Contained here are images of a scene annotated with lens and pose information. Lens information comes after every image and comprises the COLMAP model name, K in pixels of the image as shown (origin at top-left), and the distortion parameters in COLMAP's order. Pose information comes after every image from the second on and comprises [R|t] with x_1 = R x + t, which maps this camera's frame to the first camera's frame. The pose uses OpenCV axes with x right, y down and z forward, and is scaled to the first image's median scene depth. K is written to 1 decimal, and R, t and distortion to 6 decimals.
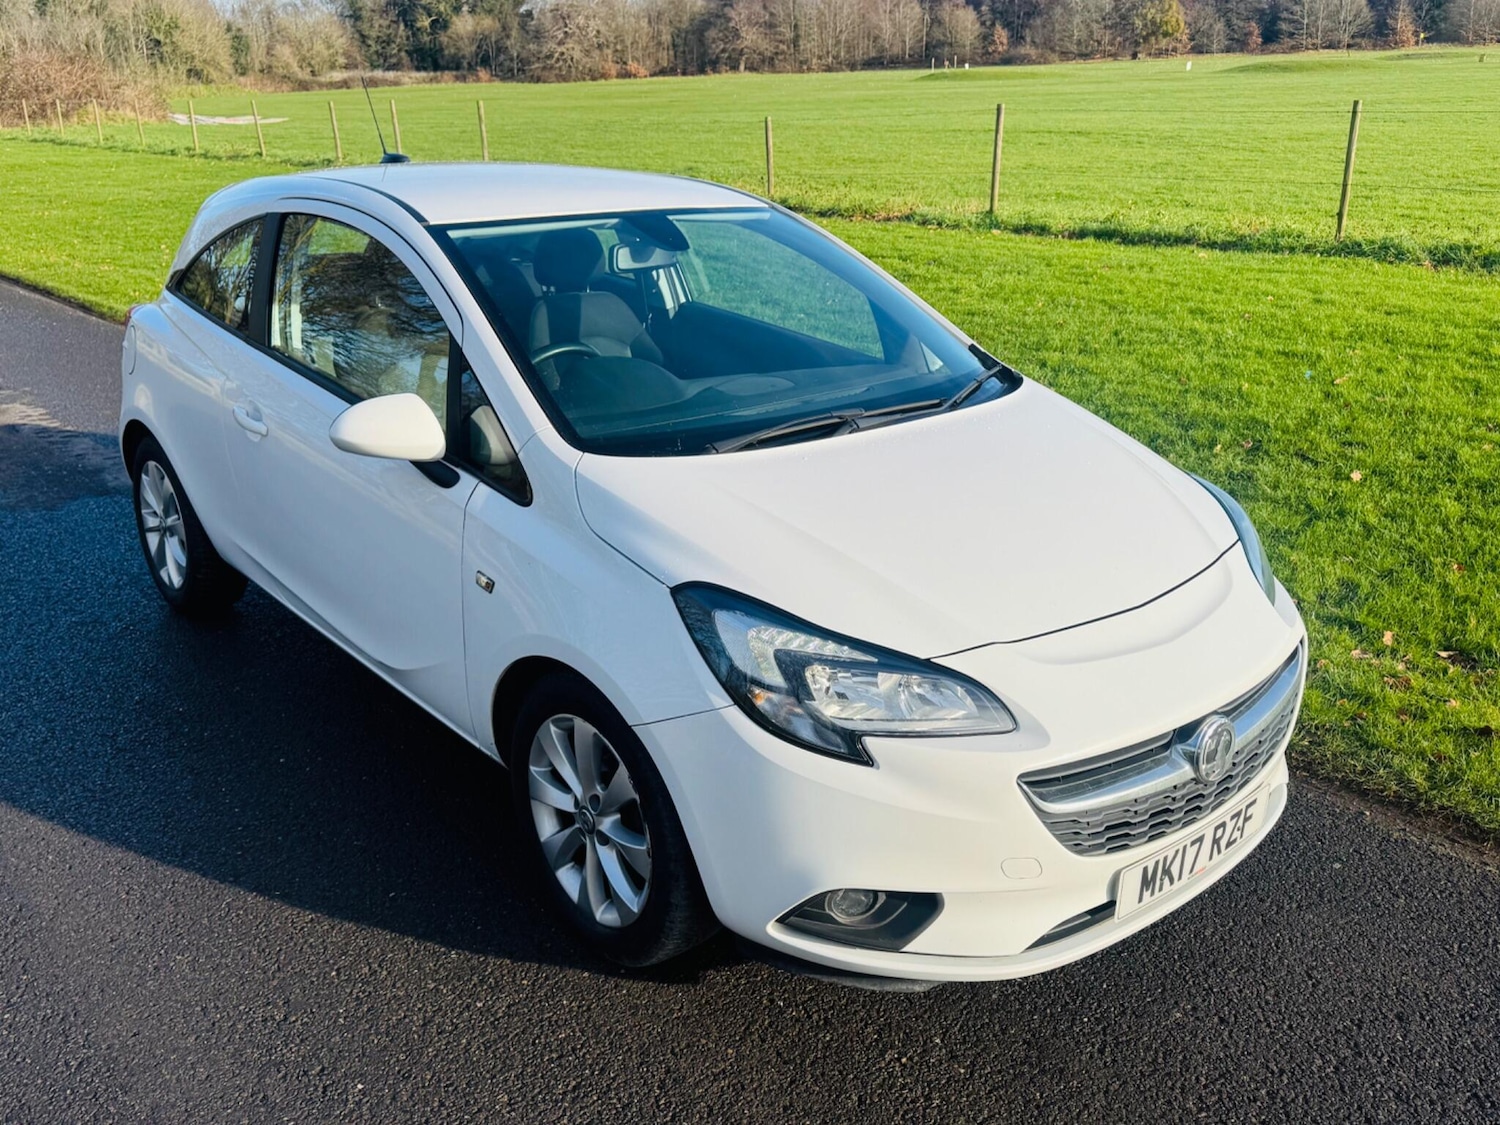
lens RADIAL K [[1312.8, 0, 749.7], [0, 1312.8, 541.5], [0, 0, 1]] dist [0.016893, -0.014536]
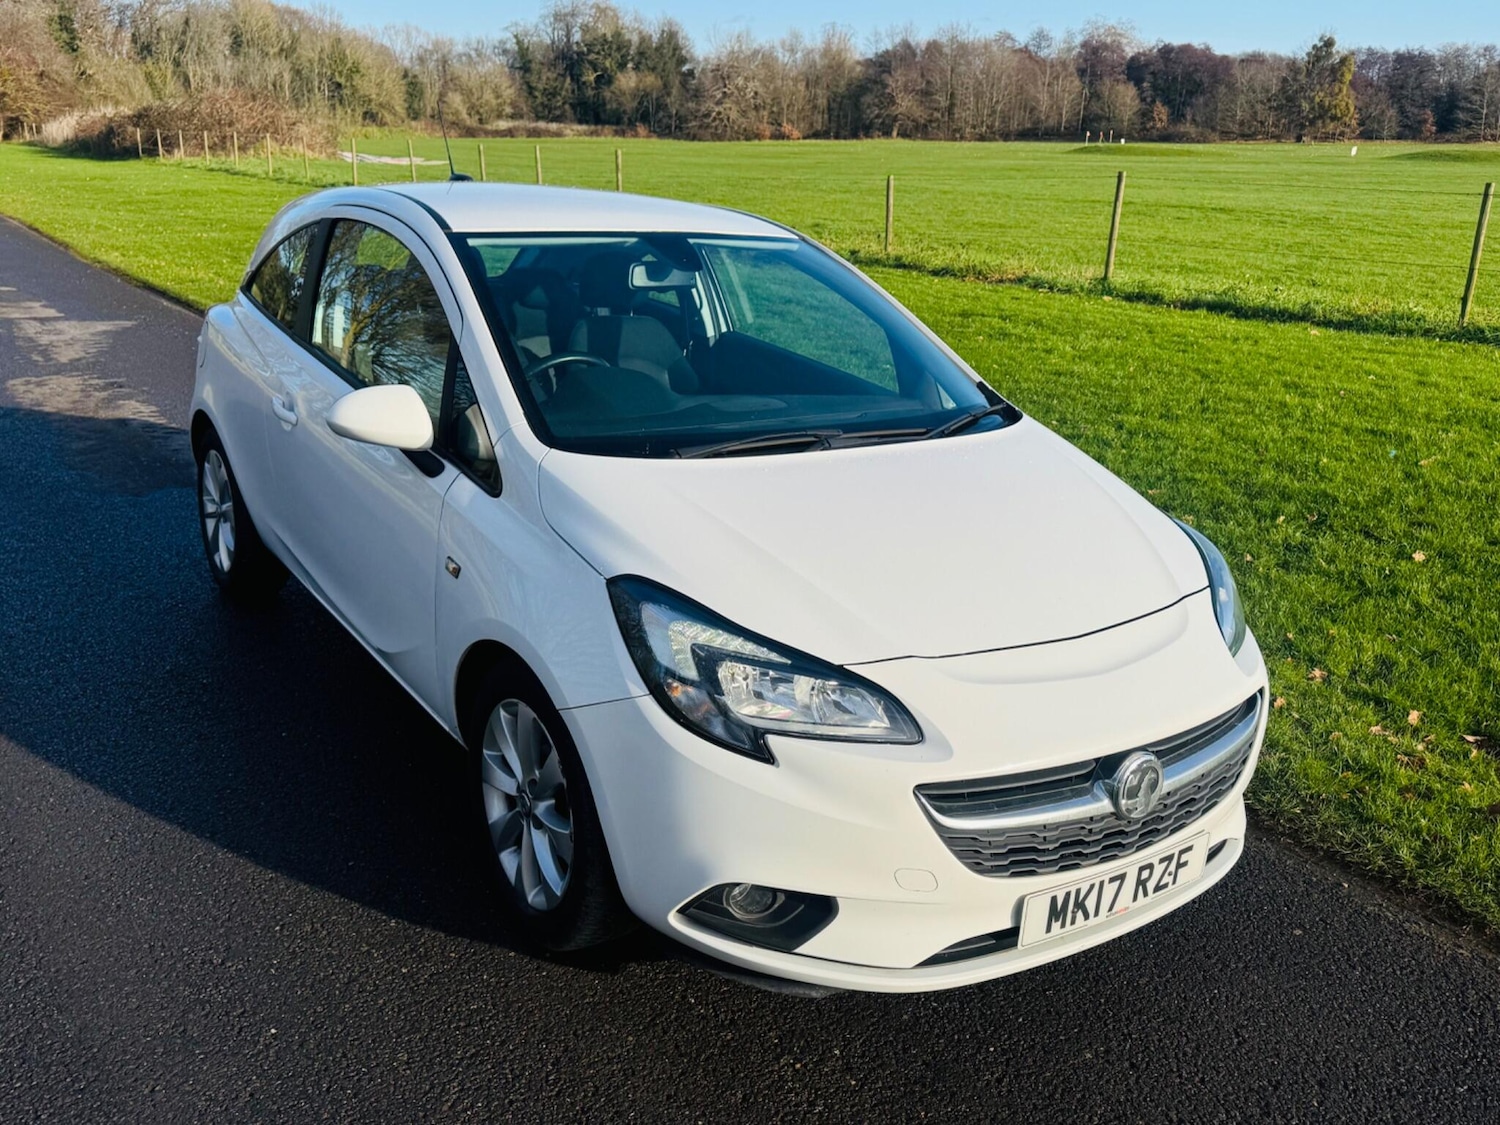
lens RADIAL K [[1308.4, 0, 741.0], [0, 1308.4, 558.3], [0, 0, 1]] dist [0.030903, -0.036886]
pose [[0.992327, 0.075698, -0.097755, 0.116211], [-0.078651, 0.996544, -0.026710, 0.030942], [0.095395, 0.034194, 0.994852, -0.012042]]
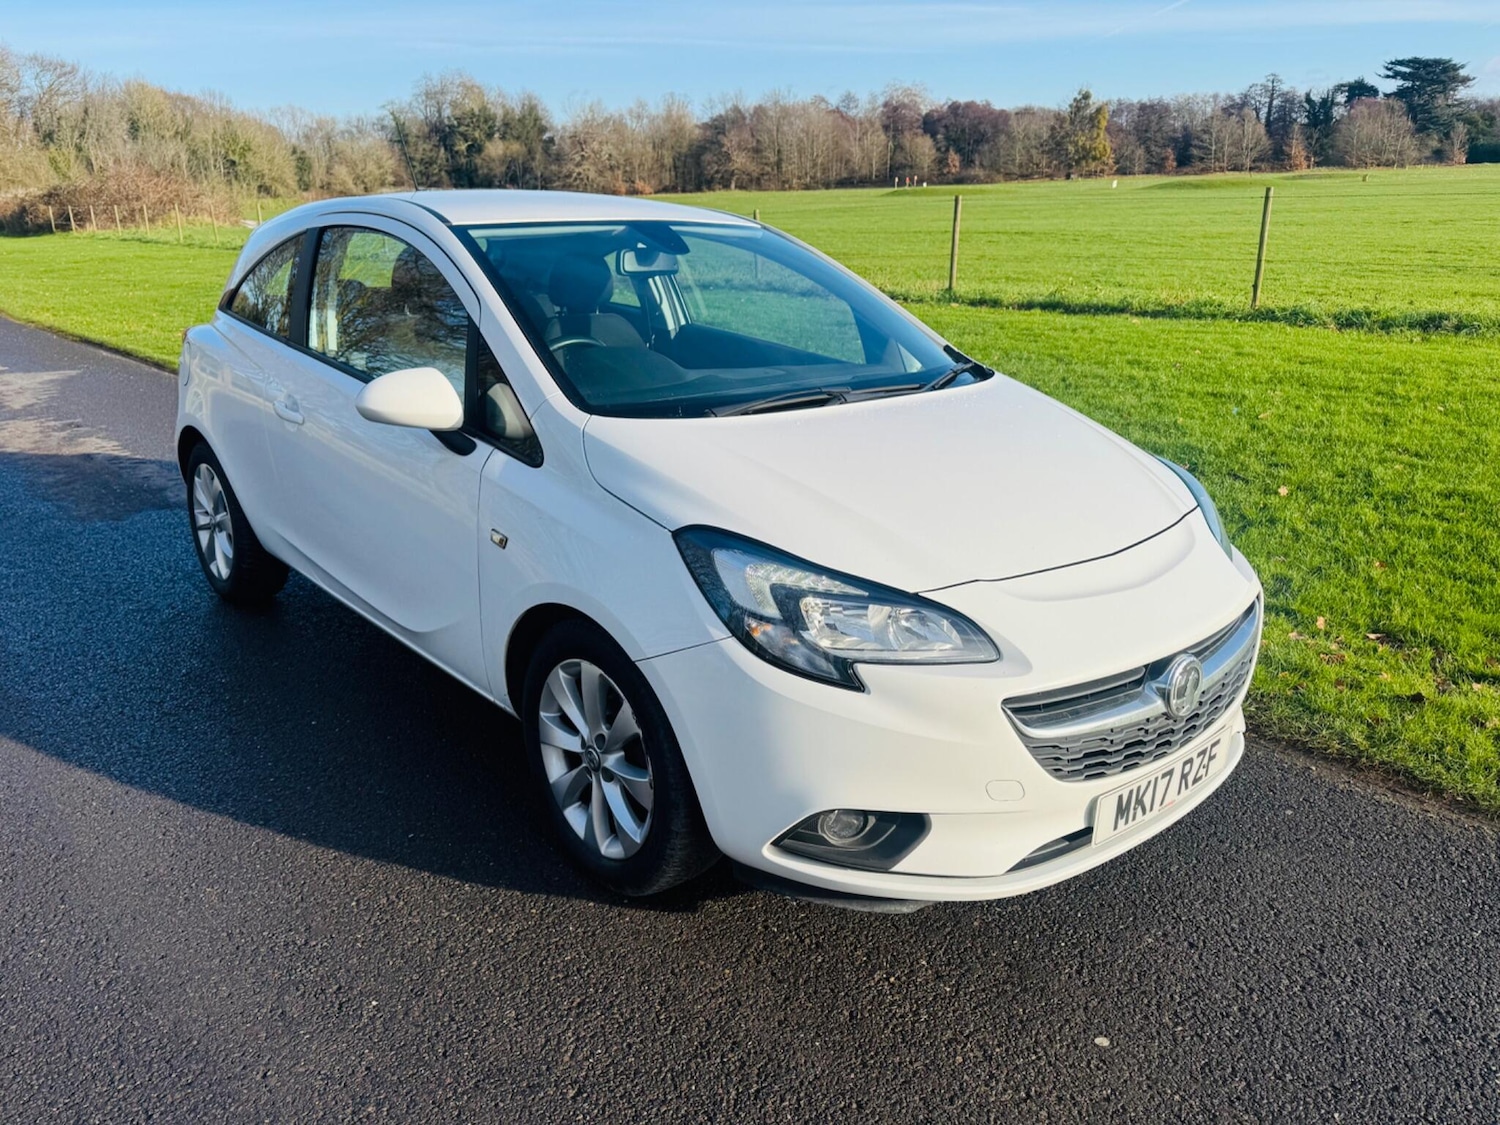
lens RADIAL K [[1130.8, 0, 742.1], [0, 1130.8, 563.0], [0, 0, 1]] dist [0.020921, -0.020609]
pose [[0.999993, 0.001984, 0.003024, -0.005140], [-0.001909, 0.999696, -0.024594, 0.067788], [-0.003072, 0.024588, 0.999693, 0.069138]]
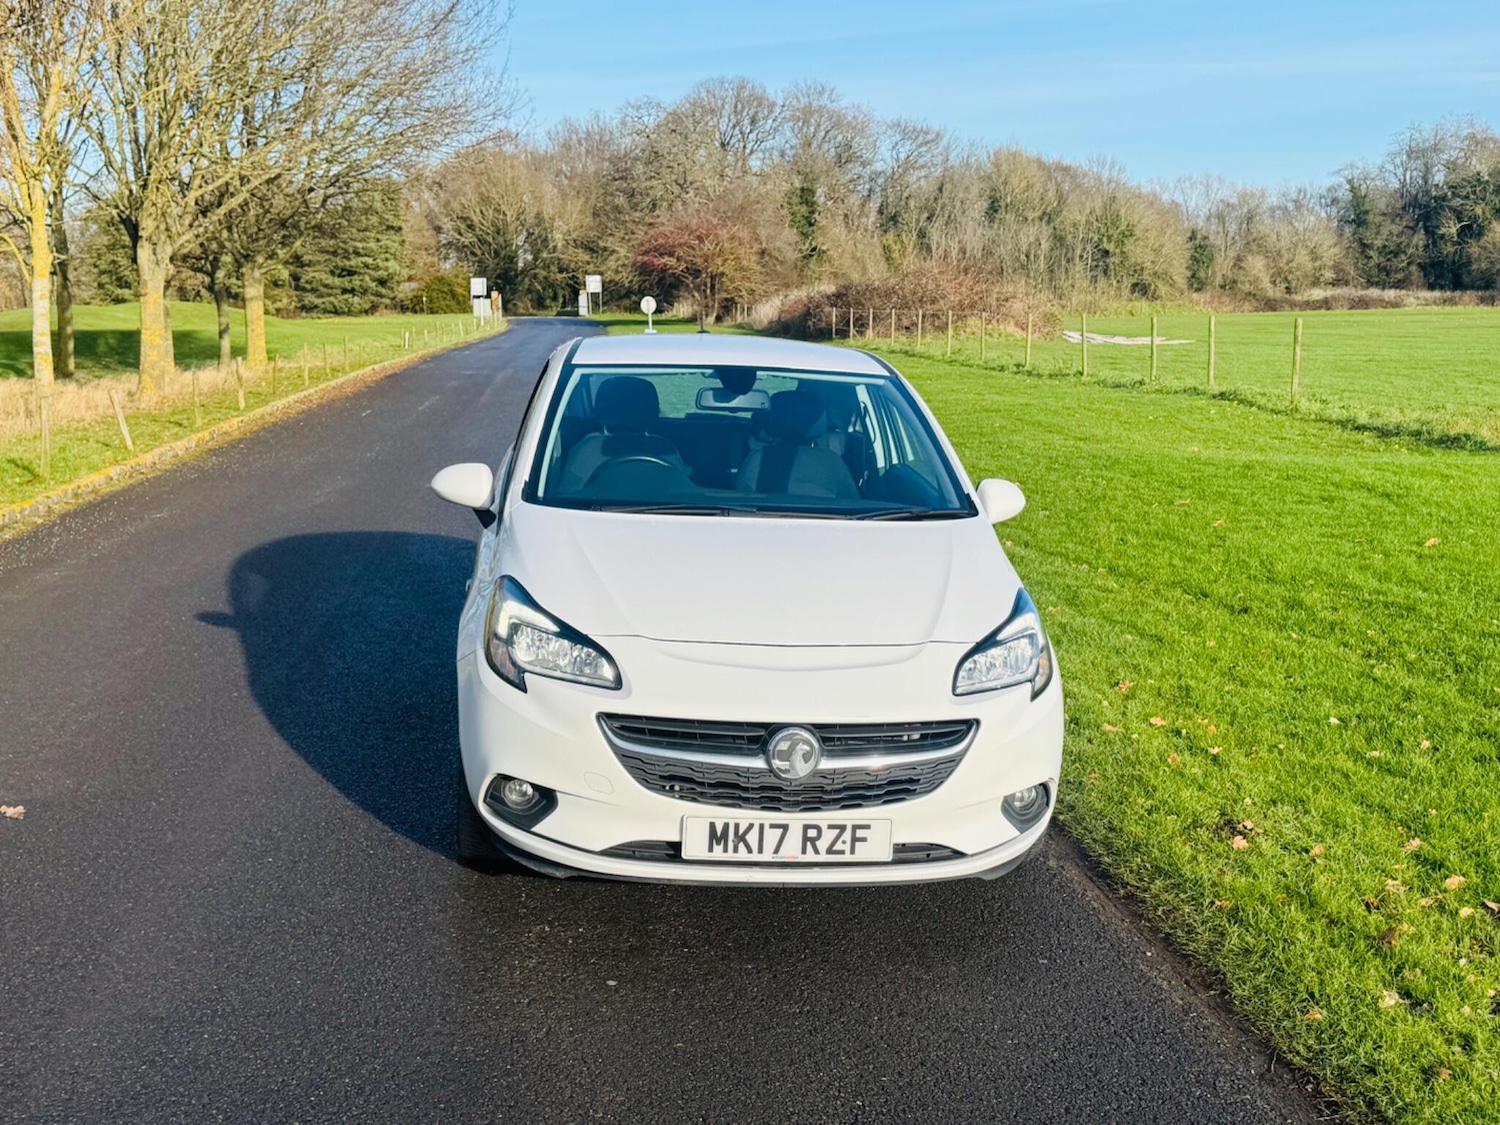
lens RADIAL K [[1718.1, 0, 750.0], [0, 1718.1, 562.5], [0, 0, 1]] dist [0.200665, -0.427940]
pose [[0.826090, 0.112843, -0.552124, 1.031314], [-0.213649, 0.969319, -0.121553, 0.157995], [0.521468, 0.218375, 0.824854, -0.399479]]
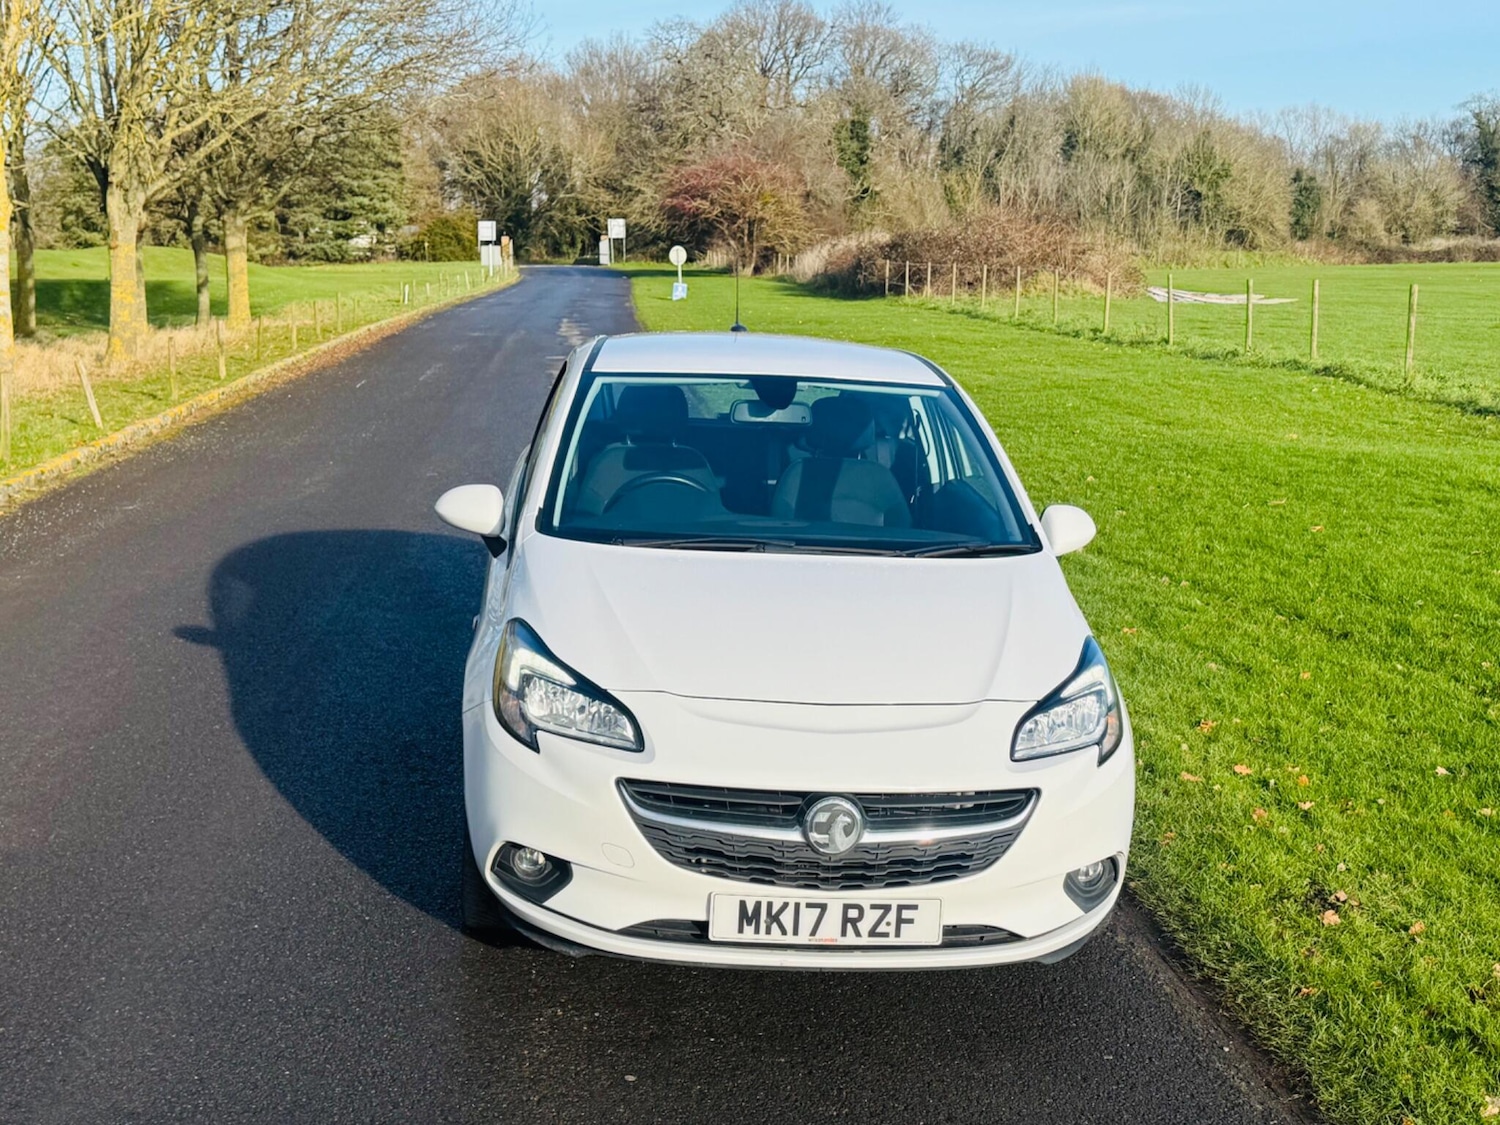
lens RADIAL K [[1936.5, 0, 758.9], [0, 1936.5, 569.1], [0, 0, 1]] dist [0.202764, -0.440623]
pose [[0.816099, 0.127687, -0.563629, 1.041085], [-0.224294, 0.968818, -0.105284, 0.109898], [0.532611, 0.212341, 0.819291, -0.431229]]
